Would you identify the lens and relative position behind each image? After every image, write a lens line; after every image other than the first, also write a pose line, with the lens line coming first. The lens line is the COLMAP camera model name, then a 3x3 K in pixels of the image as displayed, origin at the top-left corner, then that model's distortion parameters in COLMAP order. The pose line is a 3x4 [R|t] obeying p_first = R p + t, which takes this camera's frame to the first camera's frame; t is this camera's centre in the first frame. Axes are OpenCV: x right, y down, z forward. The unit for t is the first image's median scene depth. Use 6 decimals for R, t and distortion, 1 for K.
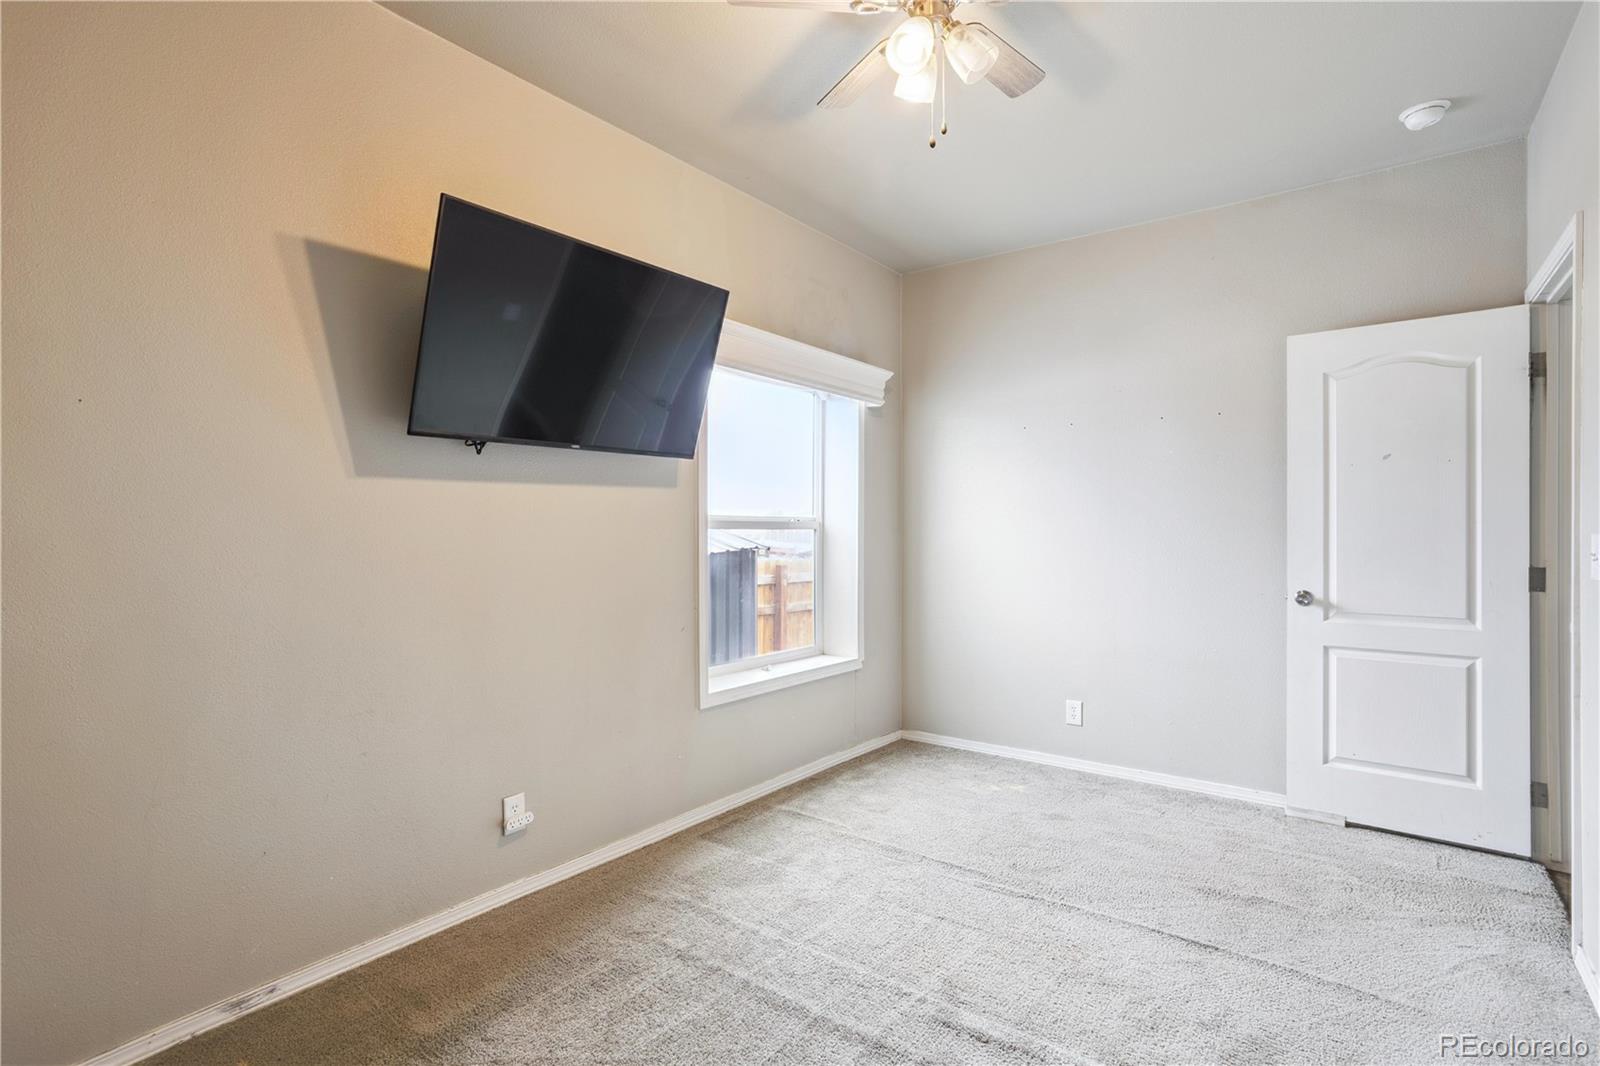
lens RADIAL K [[775.5, 0, 802.5], [0, 775.5, 532.4], [0, 0, 1]] dist [-0.008368, 0.001230]
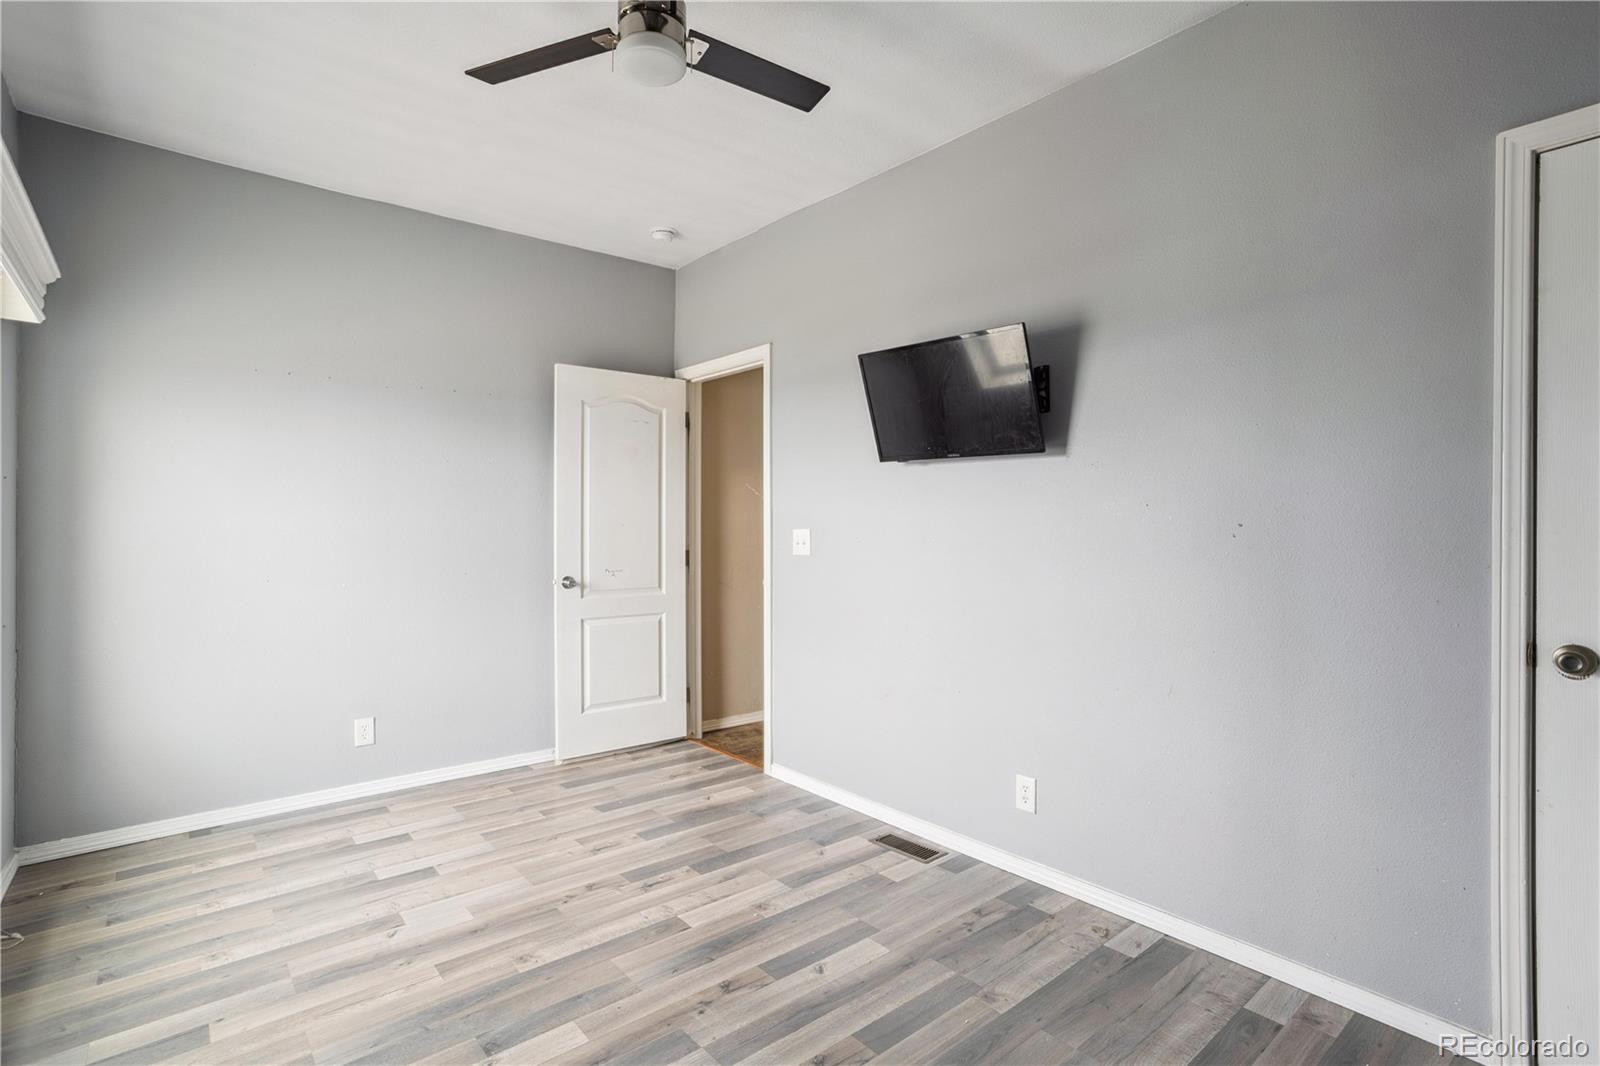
lens RADIAL K [[775.5, 0, 795.5], [0, 775.5, 532.0], [0, 0, 1]] dist [-0.008368, 0.001230]
pose [[0.242864, -0.007591, 0.970031, -0.456160], [0.001332, 0.999971, 0.007491, -0.002514], [-0.970059, -0.000527, 0.242867, 0.362886]]
